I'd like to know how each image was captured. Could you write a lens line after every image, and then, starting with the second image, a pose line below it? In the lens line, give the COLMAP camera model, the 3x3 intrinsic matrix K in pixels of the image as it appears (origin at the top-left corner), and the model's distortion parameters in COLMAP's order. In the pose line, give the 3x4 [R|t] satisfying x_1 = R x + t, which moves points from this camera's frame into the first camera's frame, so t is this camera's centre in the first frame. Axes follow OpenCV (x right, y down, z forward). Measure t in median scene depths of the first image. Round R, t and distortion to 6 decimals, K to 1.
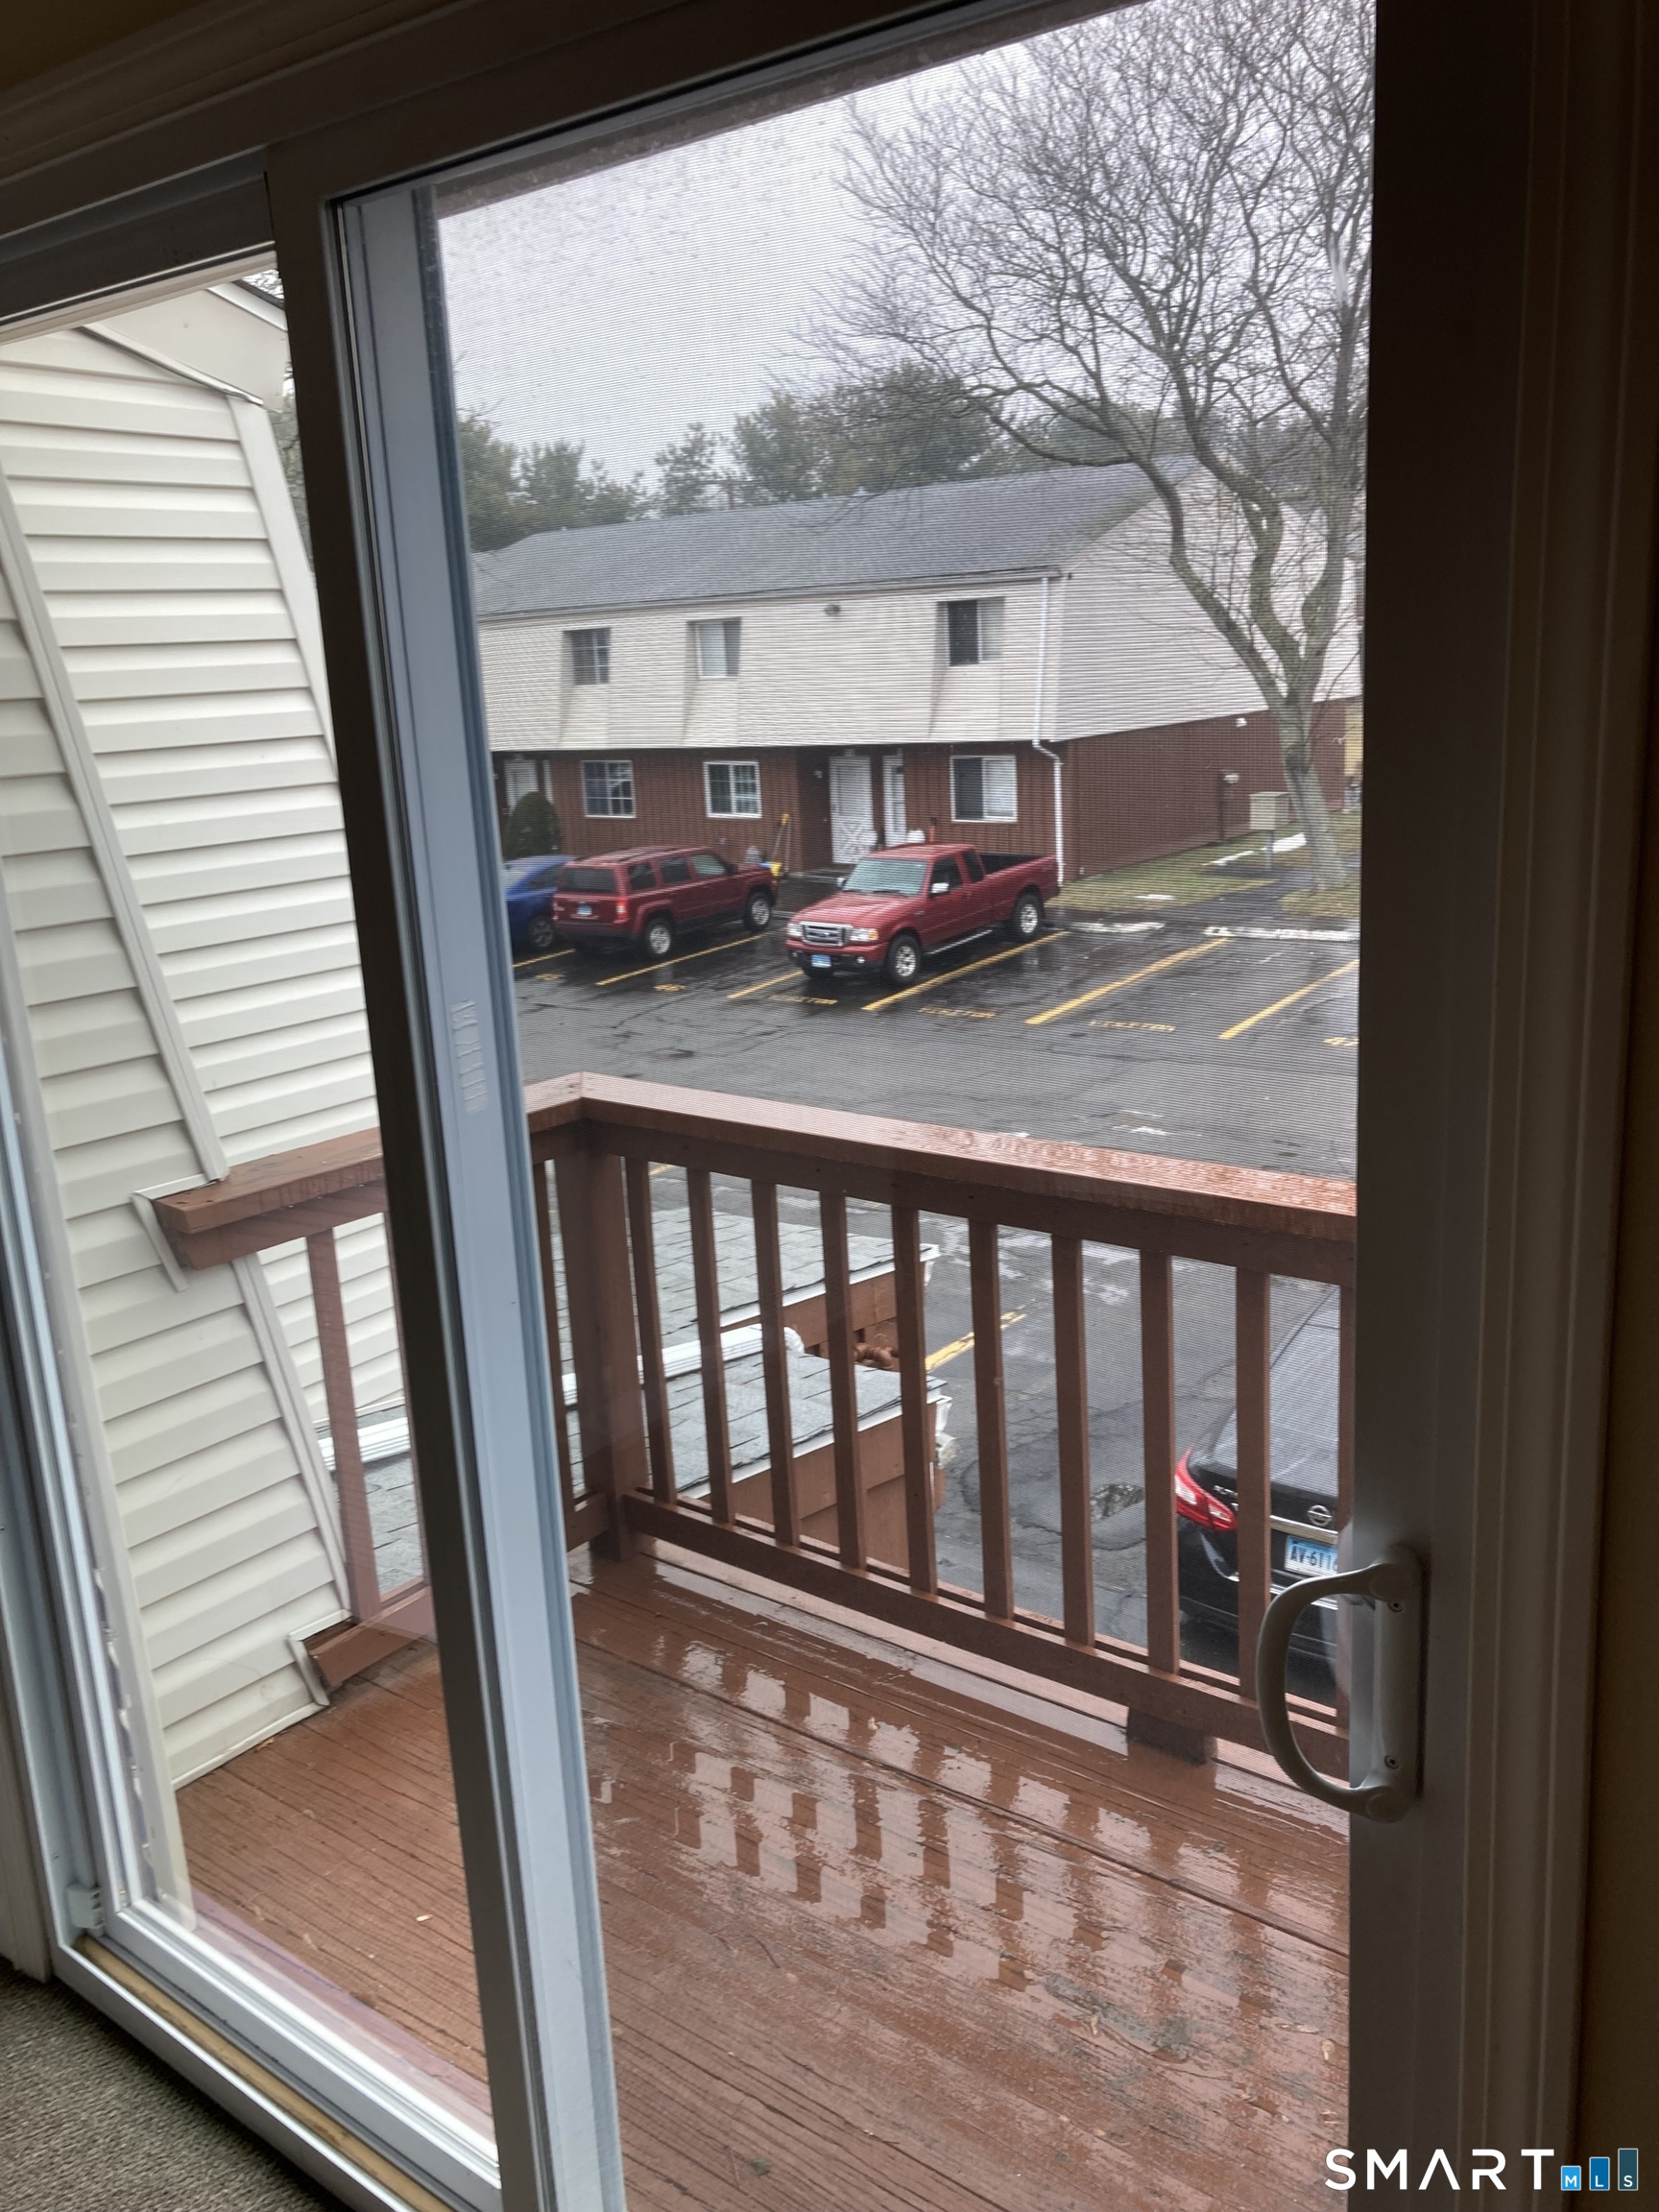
lens RADIAL K [[1811.7, 0, 820.0], [0, 1811.7, 1092.4], [0, 0, 1]] dist [0.061866, -0.059694]
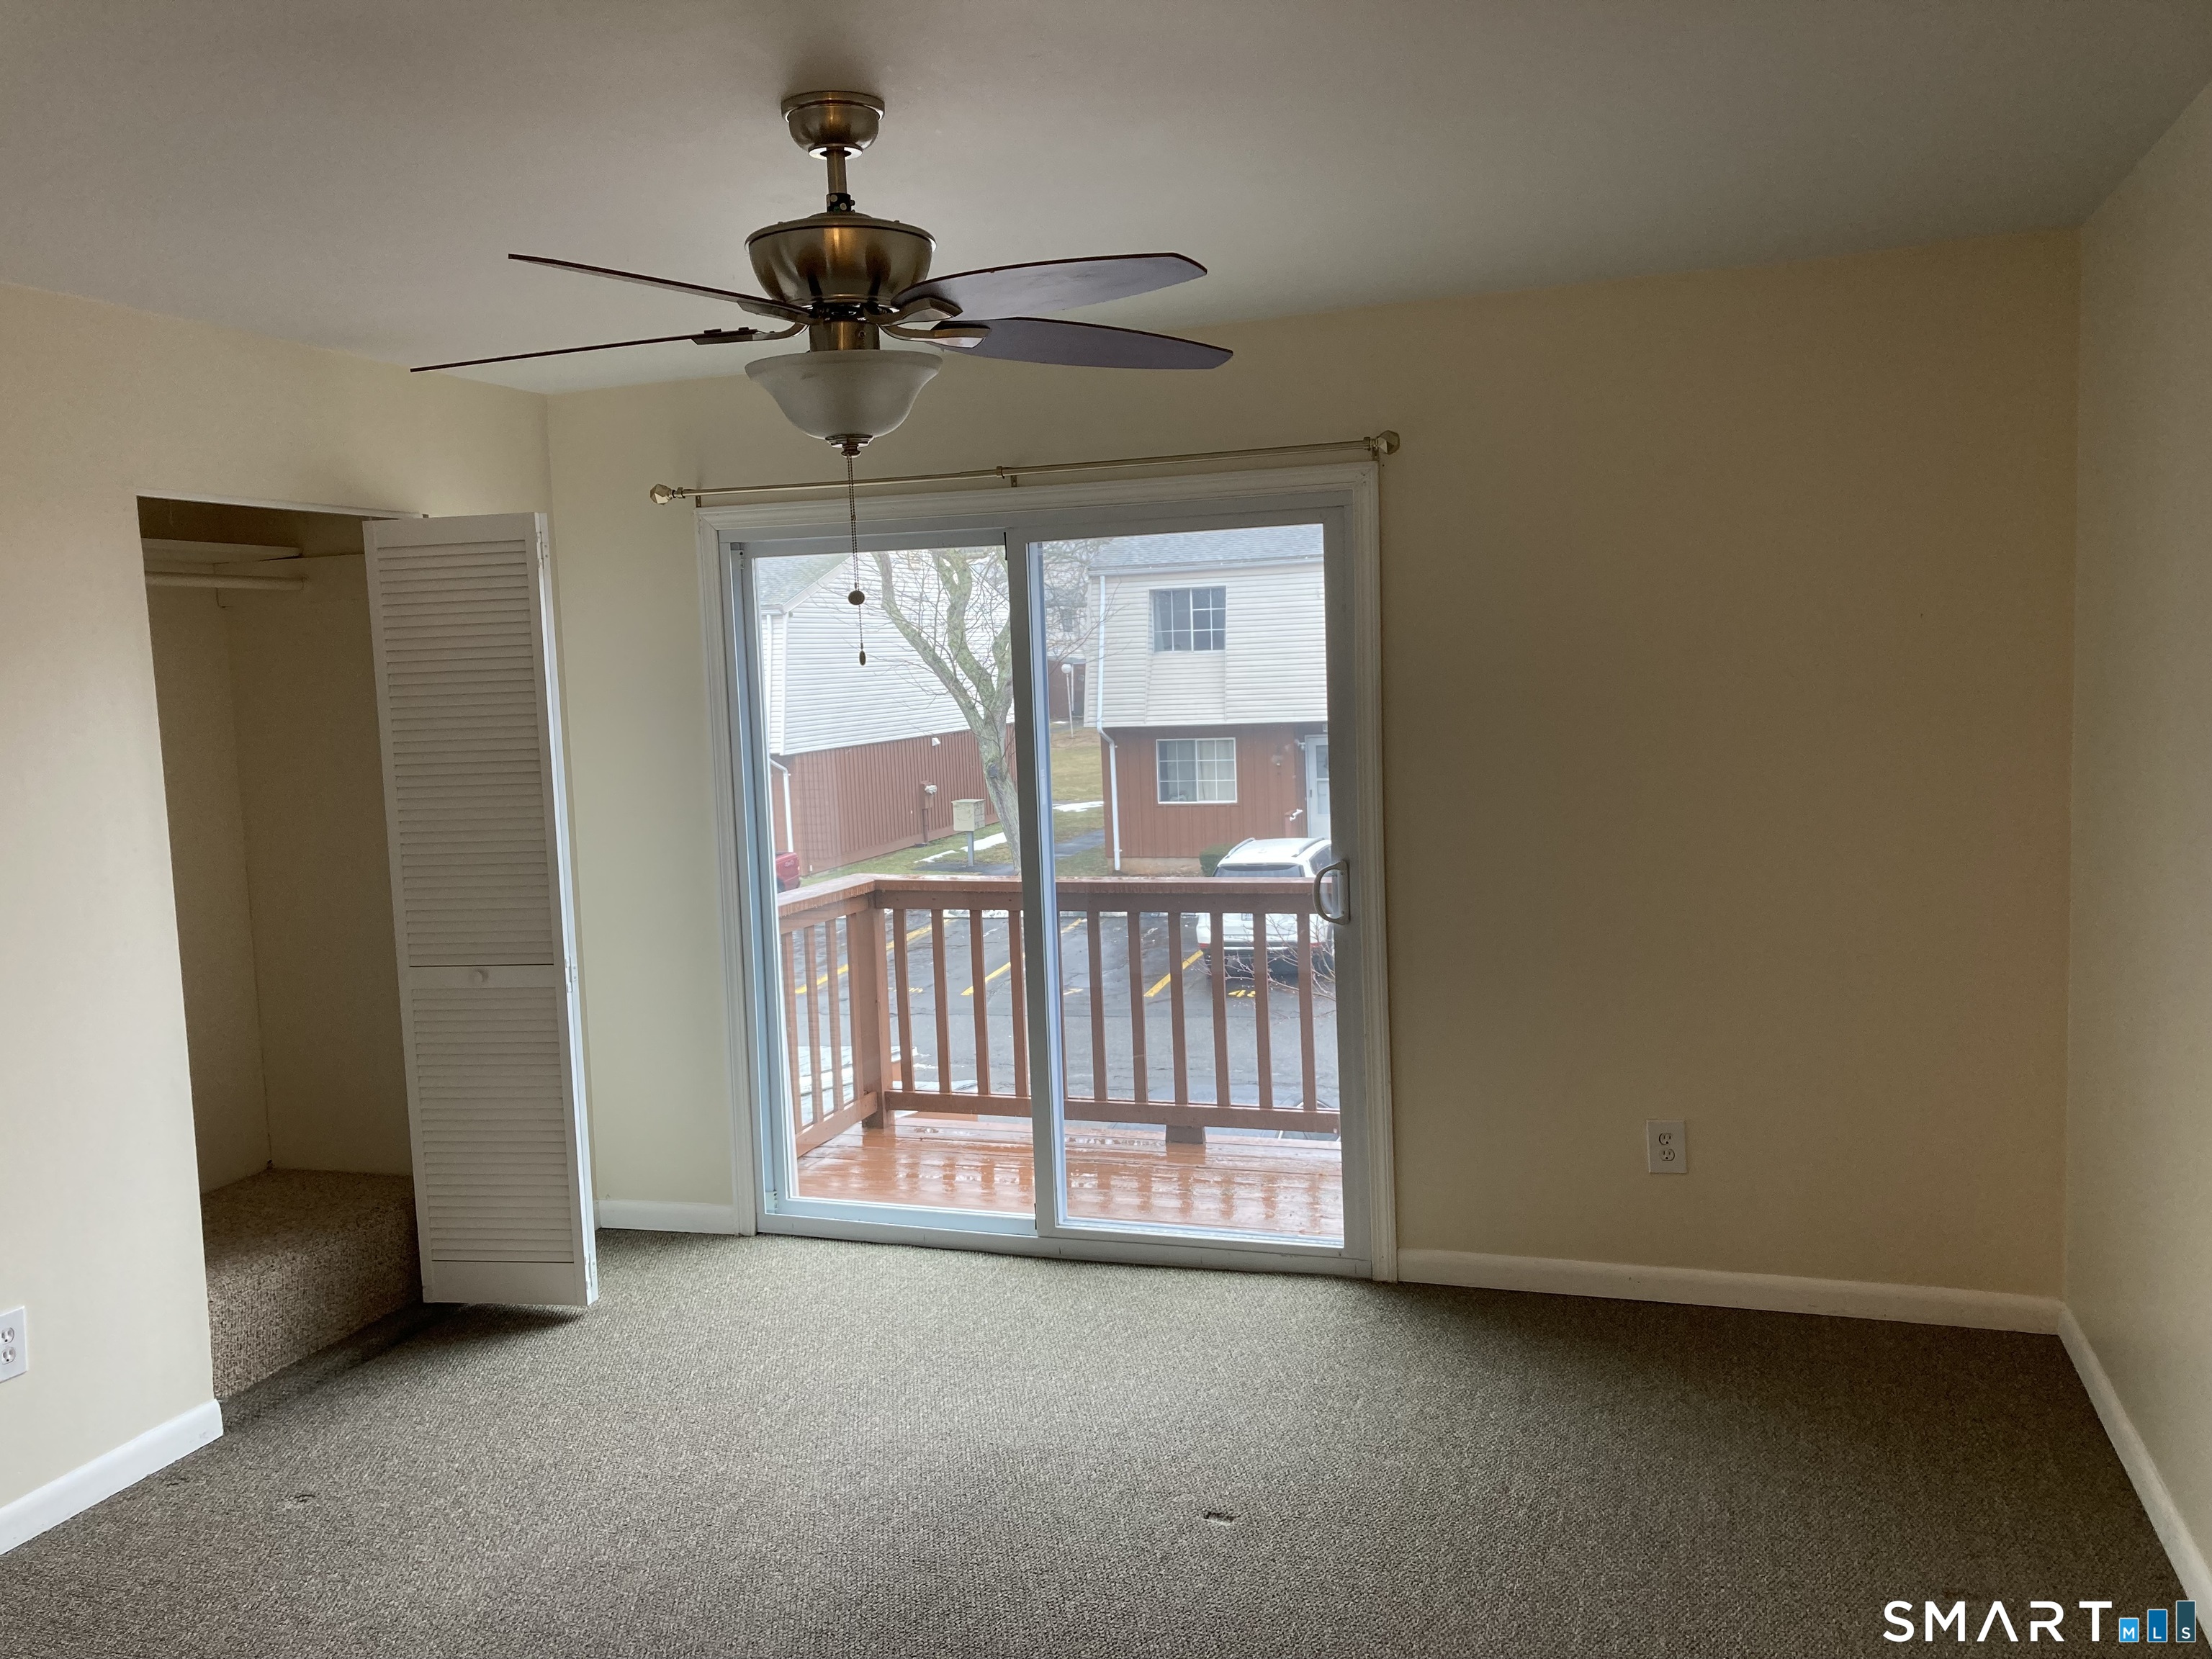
lens RADIAL K [[1811.7, 0, 1061.7], [0, 1811.7, 820.3], [0, 0, 1]] dist [0.061866, -0.059694]
pose [[0.949871, -0.010885, 0.312452, -0.065767], [0.060901, 0.986692, -0.150767, 0.029630], [-0.306652, 0.162238, 0.937893, -0.113552]]
